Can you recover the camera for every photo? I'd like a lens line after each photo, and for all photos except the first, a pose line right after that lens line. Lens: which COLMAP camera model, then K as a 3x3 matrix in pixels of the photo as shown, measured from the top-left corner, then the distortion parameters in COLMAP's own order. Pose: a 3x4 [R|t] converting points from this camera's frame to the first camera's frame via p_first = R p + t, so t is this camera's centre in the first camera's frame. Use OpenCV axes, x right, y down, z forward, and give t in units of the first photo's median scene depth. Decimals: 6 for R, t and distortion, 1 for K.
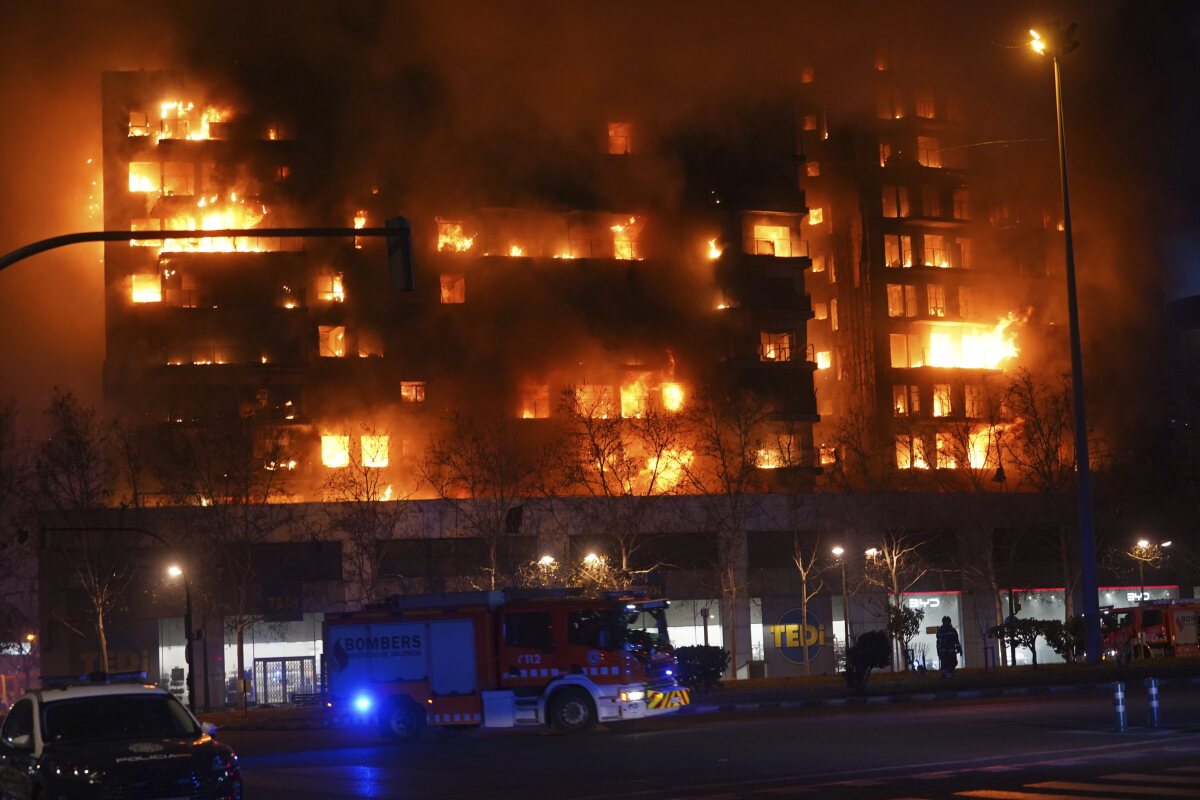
lens RADIAL K [[2483.1, 0, 600.0], [0, 2483.1, 400.0], [0, 0, 1]] dist [-0.024277, -0.202670]
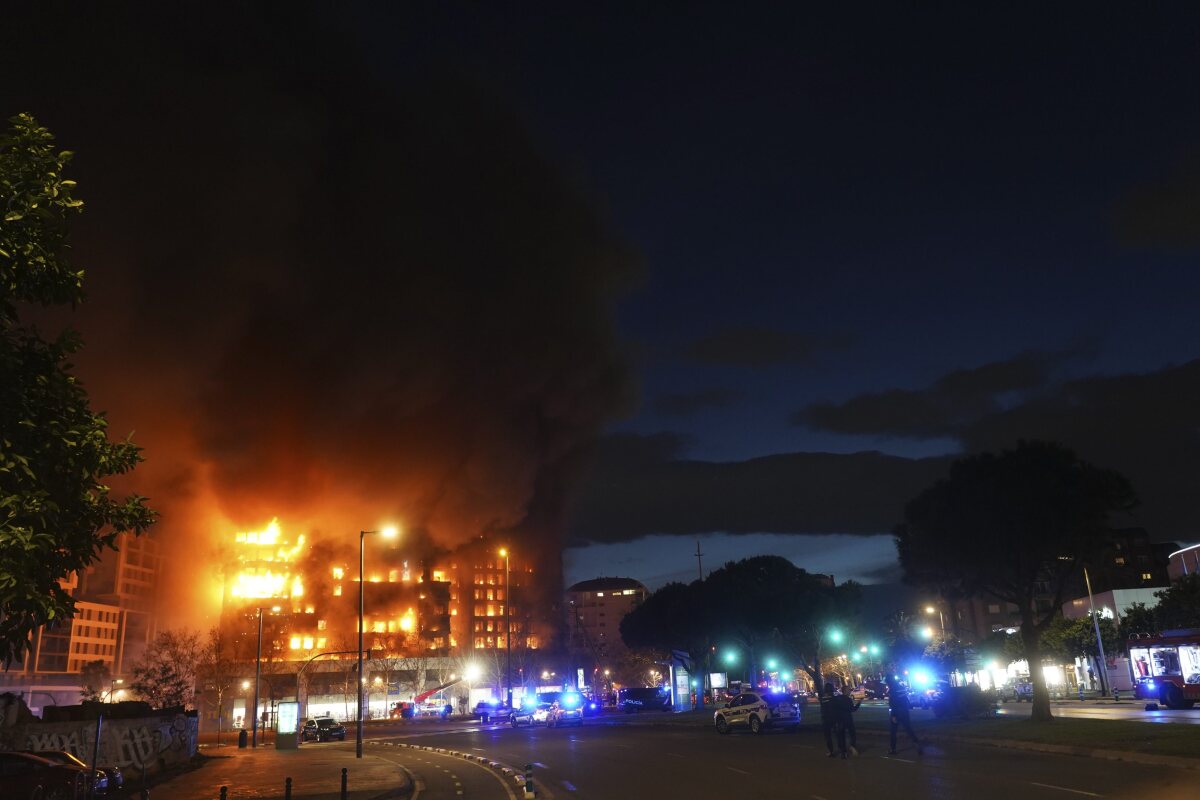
lens RADIAL K [[947.8, 0, 600.0], [0, 947.8, 400.0], [0, 0, 1]] dist [0.006223, 0.001667]
pose [[0.973843, 0.061374, 0.218777, -0.013640], [-0.013642, 0.976887, -0.213323, -0.032071], [-0.226813, 0.204758, 0.952171, -0.330781]]
